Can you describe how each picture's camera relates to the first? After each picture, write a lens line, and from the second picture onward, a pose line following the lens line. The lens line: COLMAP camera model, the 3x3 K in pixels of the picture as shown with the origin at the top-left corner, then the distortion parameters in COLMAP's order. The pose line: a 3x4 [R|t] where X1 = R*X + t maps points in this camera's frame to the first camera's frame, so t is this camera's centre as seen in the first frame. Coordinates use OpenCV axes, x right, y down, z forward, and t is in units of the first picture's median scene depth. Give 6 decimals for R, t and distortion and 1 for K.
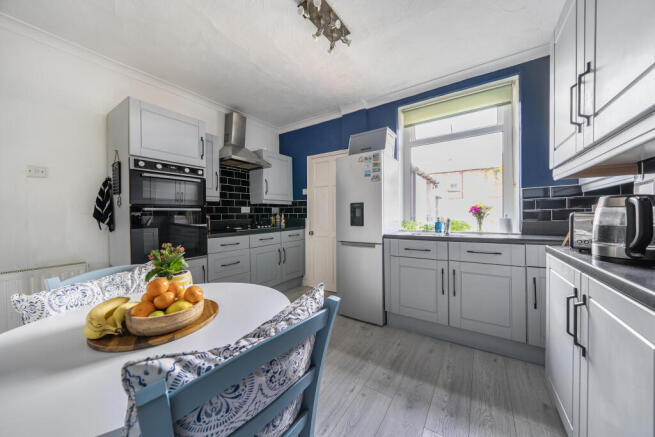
lens RADIAL K [[224.7, 0, 326.2], [0, 224.7, 216.2], [0, 0, 1]] dist [-0.002167, -0.000134]
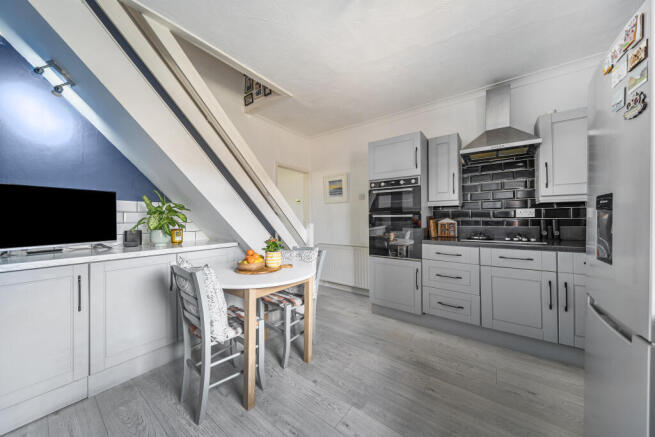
lens RADIAL K [[224.7, 0, 326.2], [0, 224.7, 216.2], [0, 0, 1]] dist [-0.002167, -0.000134]
pose [[-0.037549, 0.001459, -0.999294, 0.520639], [-0.001095, 0.999998, 0.001501, -0.026854], [0.999294, 0.001151, -0.037548, 0.603471]]
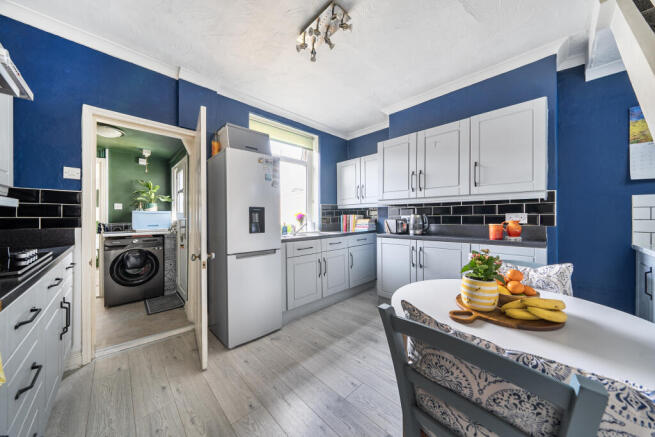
lens RADIAL K [[221.5, 0, 327.5], [0, 221.5, 218.5], [0, 0, 1]] dist [0.000128, -0.000009]
pose [[0.199903, 0.005747, 0.979799, -0.695274], [0.009798, 0.999921, -0.007864, -0.004187], [-0.979767, 0.011172, 0.199831, 0.569844]]
